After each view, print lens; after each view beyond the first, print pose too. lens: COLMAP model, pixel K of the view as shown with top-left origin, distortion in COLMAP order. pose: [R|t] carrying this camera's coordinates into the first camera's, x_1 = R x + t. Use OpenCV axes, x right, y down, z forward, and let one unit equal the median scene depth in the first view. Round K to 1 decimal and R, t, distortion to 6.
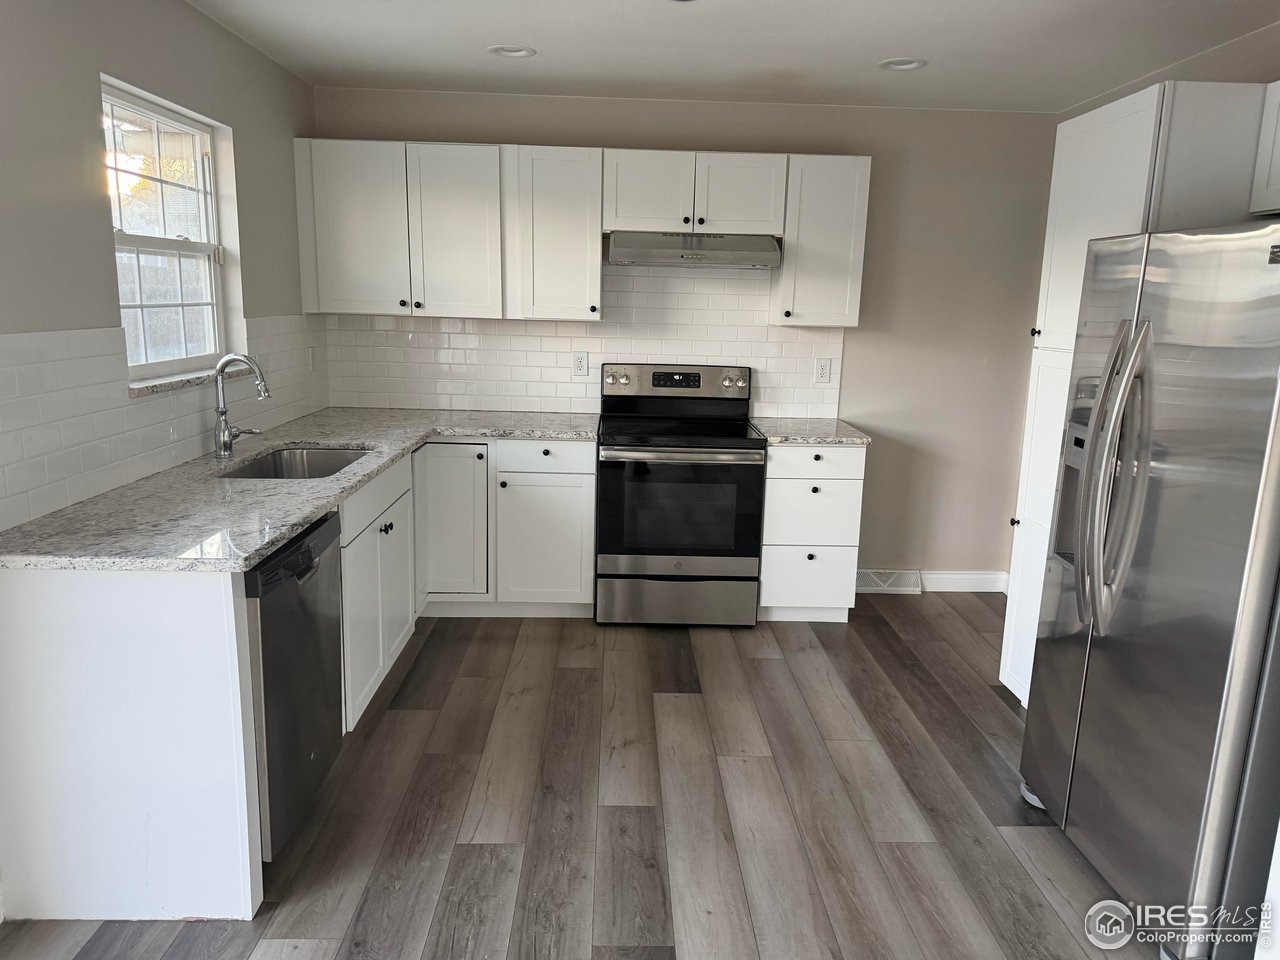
lens RADIAL K [[901.4, 0, 638.6], [0, 901.4, 466.3], [0, 0, 1]] dist [0.160258, -0.197416]
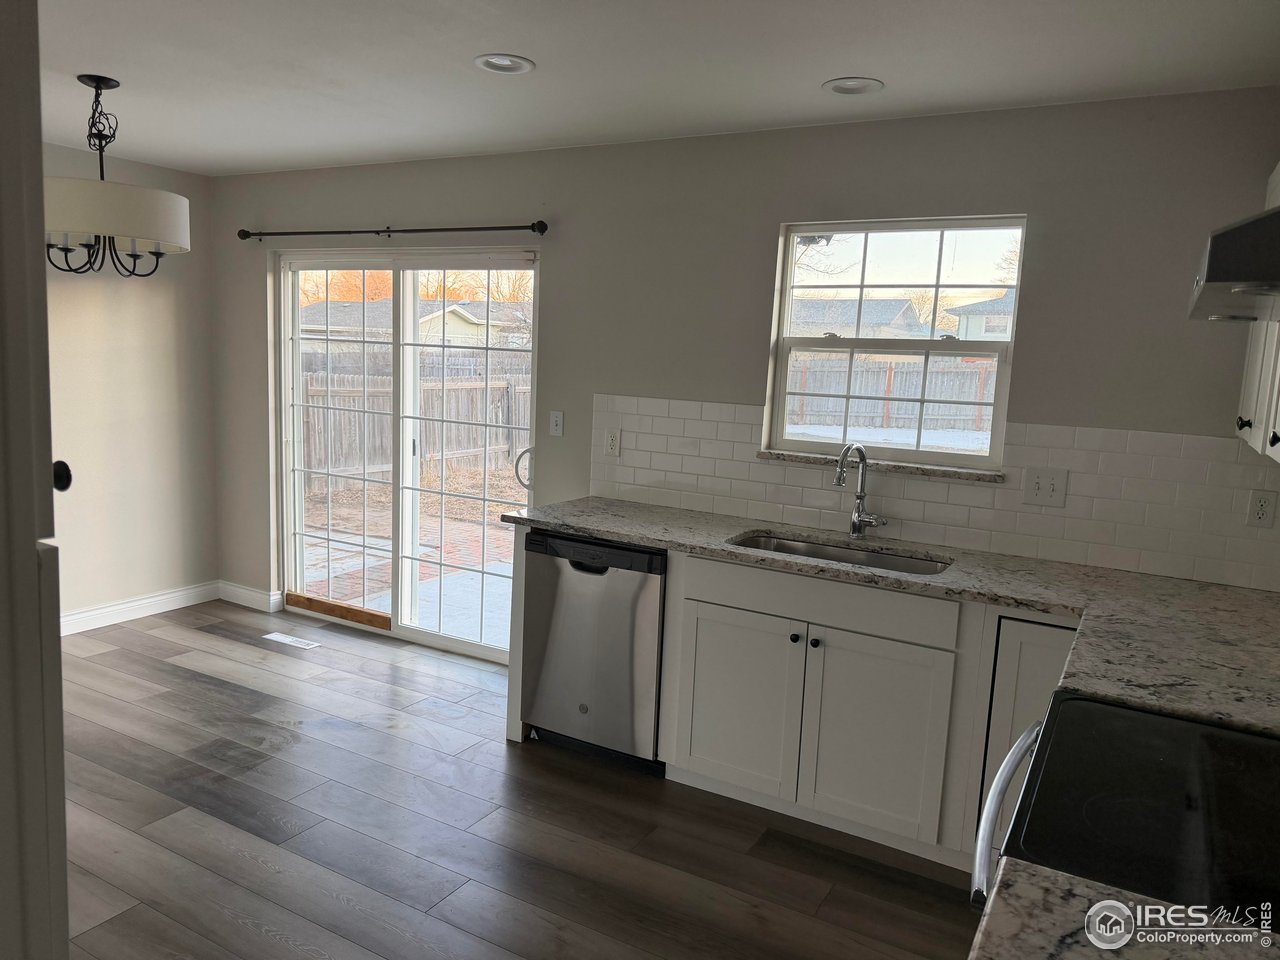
lens RADIAL K [[912.3, 0, 634.8], [0, 912.3, 483.3], [0, 0, 1]] dist [0.078576, -0.101255]
pose [[-0.528367, 0.078582, -0.845372, 0.445205], [-0.210172, 0.952611, 0.219910, -0.192709], [0.822591, 0.293867, -0.486812, 0.994740]]
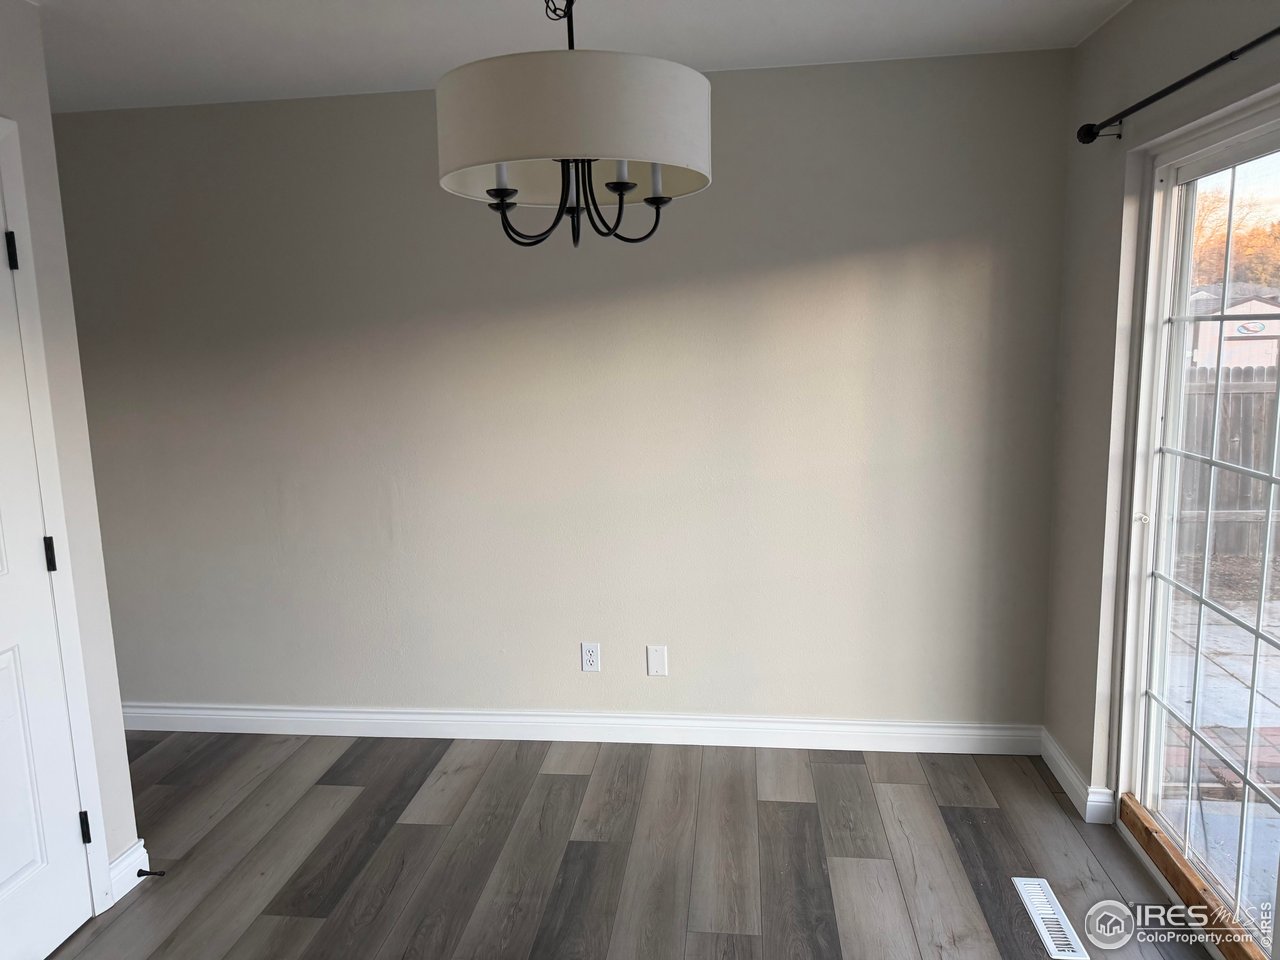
lens RADIAL K [[912.3, 0, 634.8], [0, 912.3, 483.3], [0, 0, 1]] dist [0.078576, -0.101255]
pose [[-0.988498, -0.020219, 0.149878, -0.115704], [0.032267, 0.940009, 0.339620, -0.128779], [-0.147753, 0.340550, -0.928544, 0.627053]]
